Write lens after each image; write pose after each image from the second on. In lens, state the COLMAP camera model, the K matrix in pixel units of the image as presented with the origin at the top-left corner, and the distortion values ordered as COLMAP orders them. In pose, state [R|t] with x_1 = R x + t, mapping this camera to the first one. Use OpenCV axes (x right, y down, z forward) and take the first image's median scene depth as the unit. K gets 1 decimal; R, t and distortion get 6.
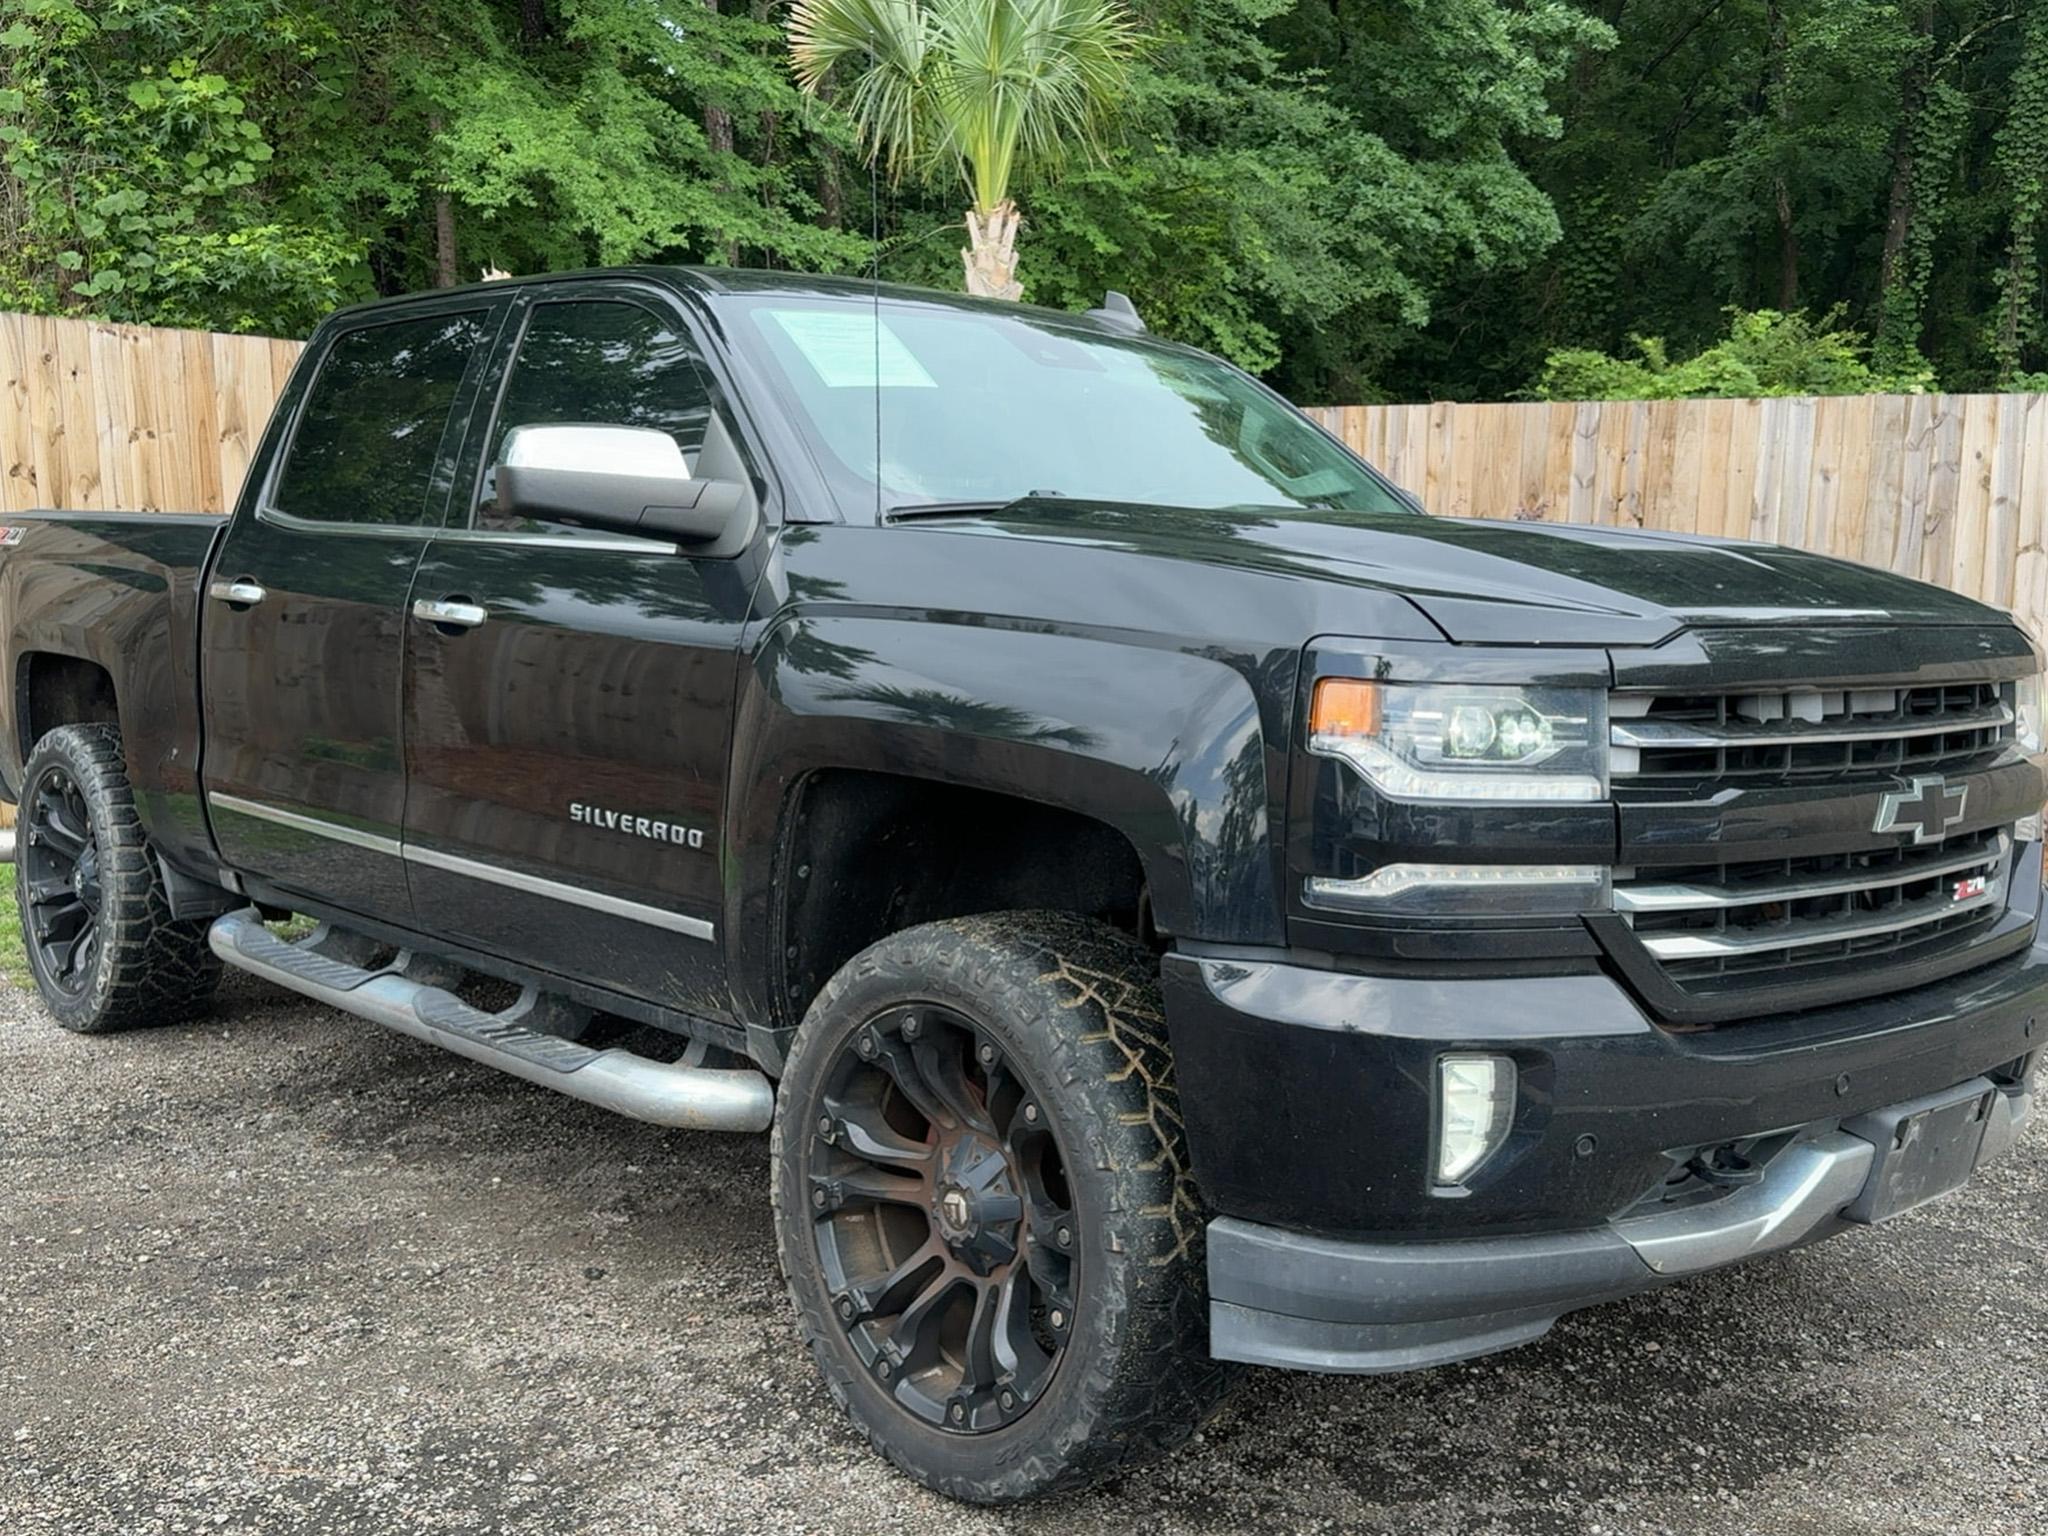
lens RADIAL K [[1595.9, 0, 1145.9], [0, 1595.9, 924.0], [0, 0, 1]] dist [0.085340, -0.088802]
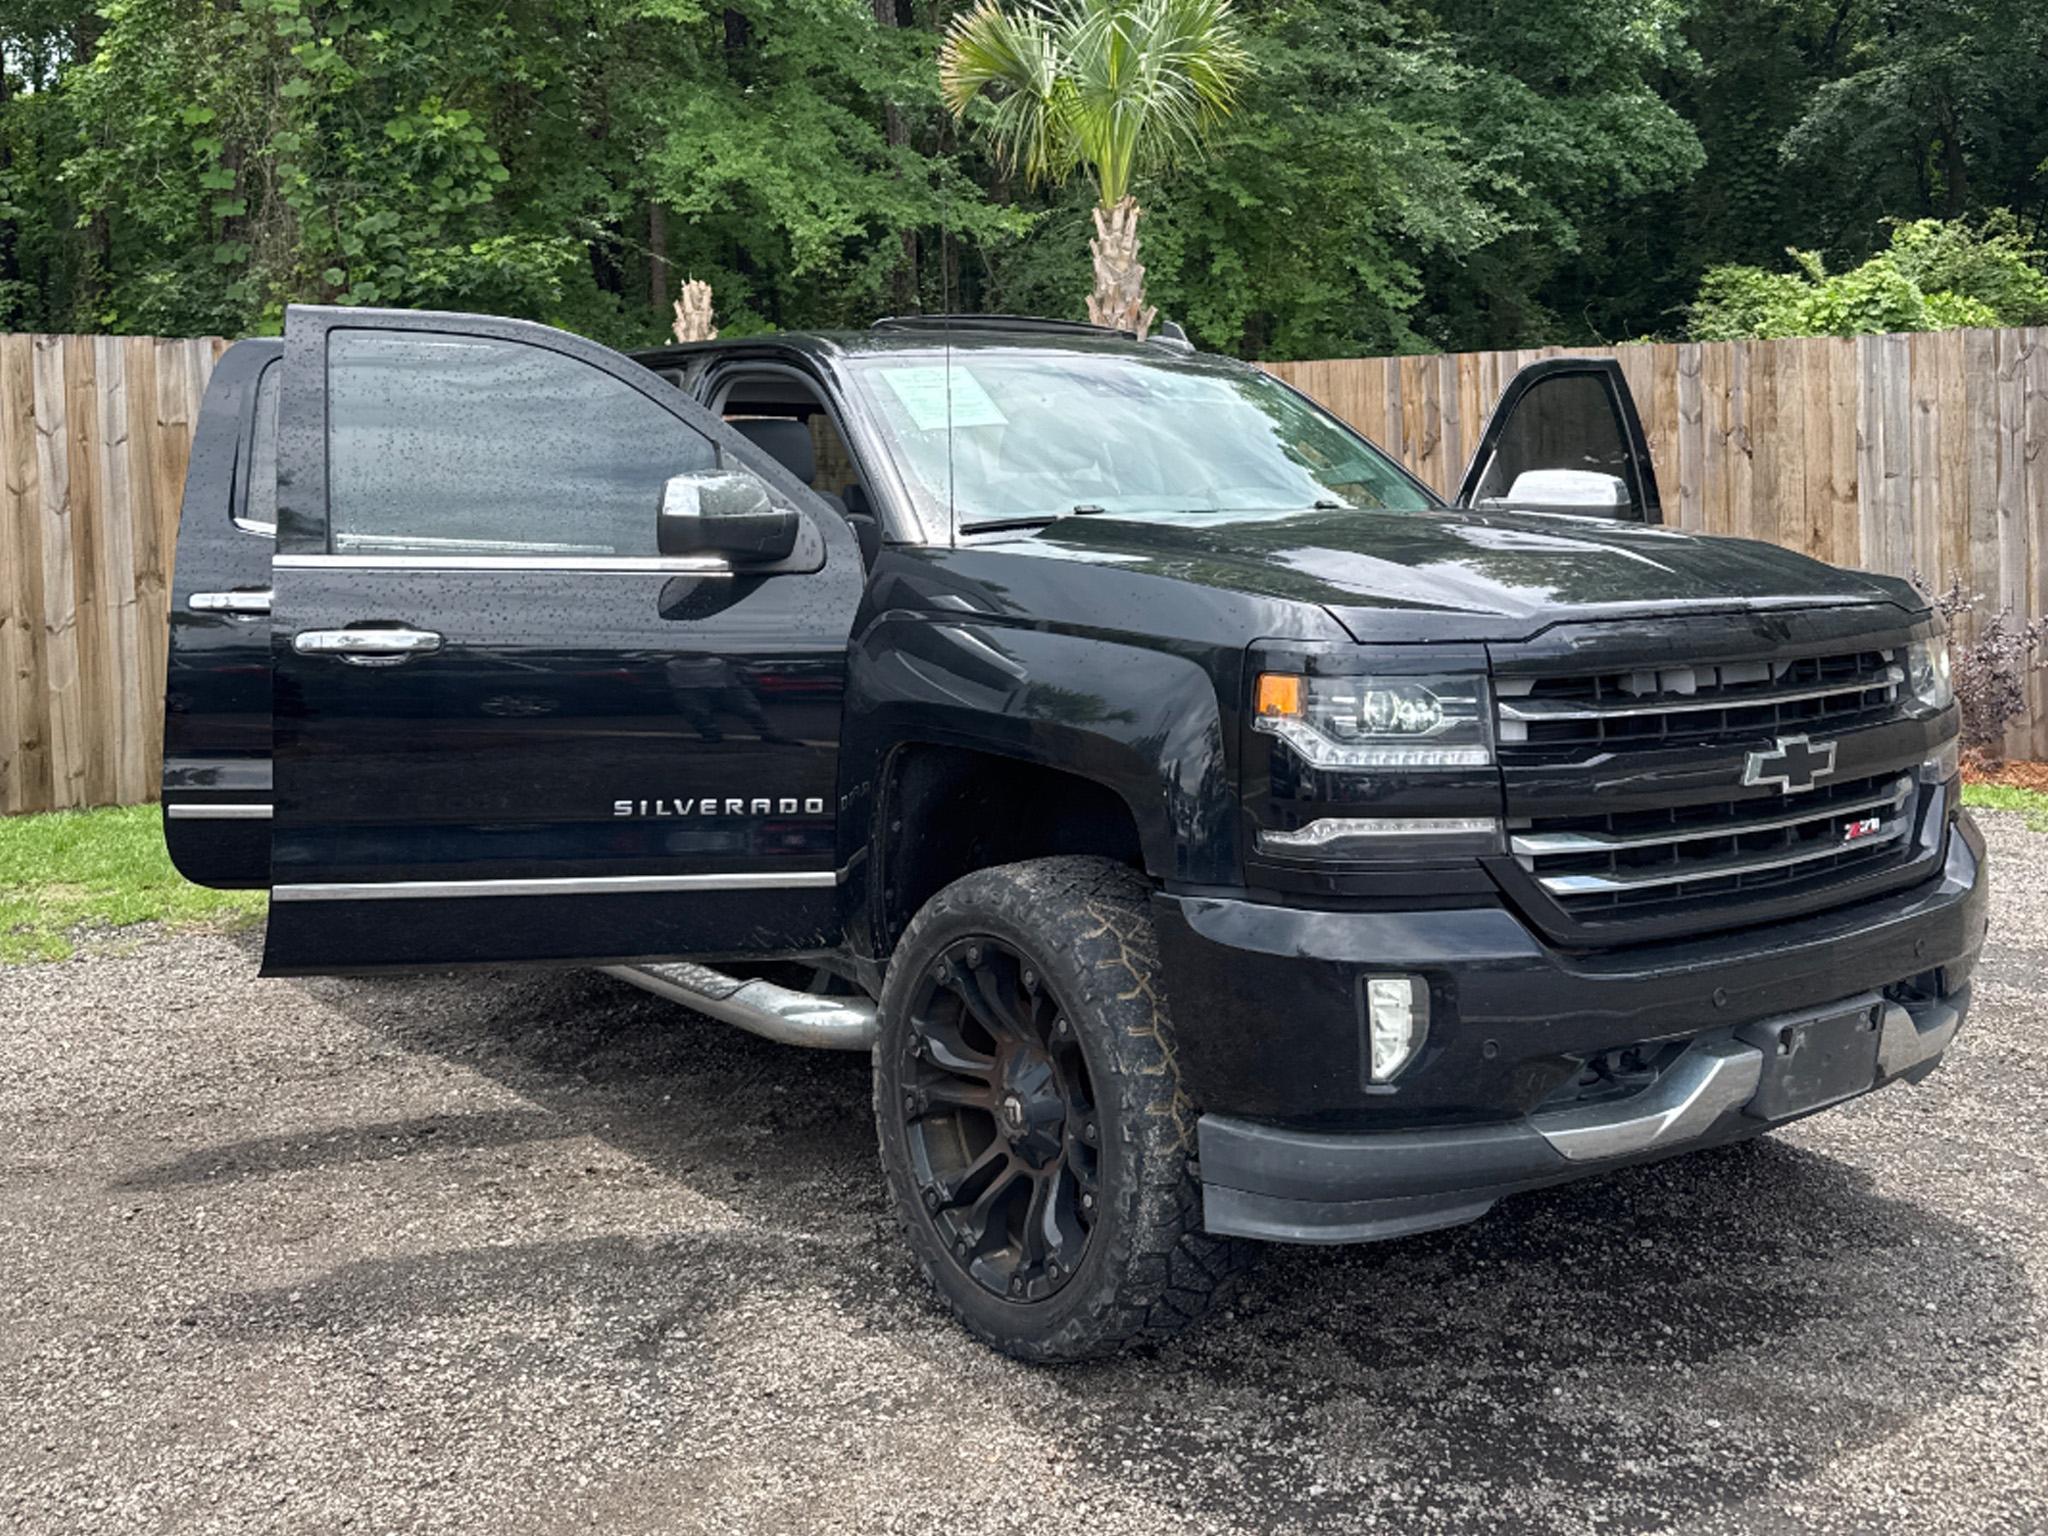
lens RADIAL K [[1589.7, 0, 1063.4], [0, 1589.7, 771.8], [0, 0, 1]] dist [-0.003585, 0.017122]
pose [[0.988967, -0.024284, -0.146135, 0.097321], [0.016122, 0.998256, -0.056782, -0.006069], [0.147259, 0.053800, 0.987634, -0.172351]]
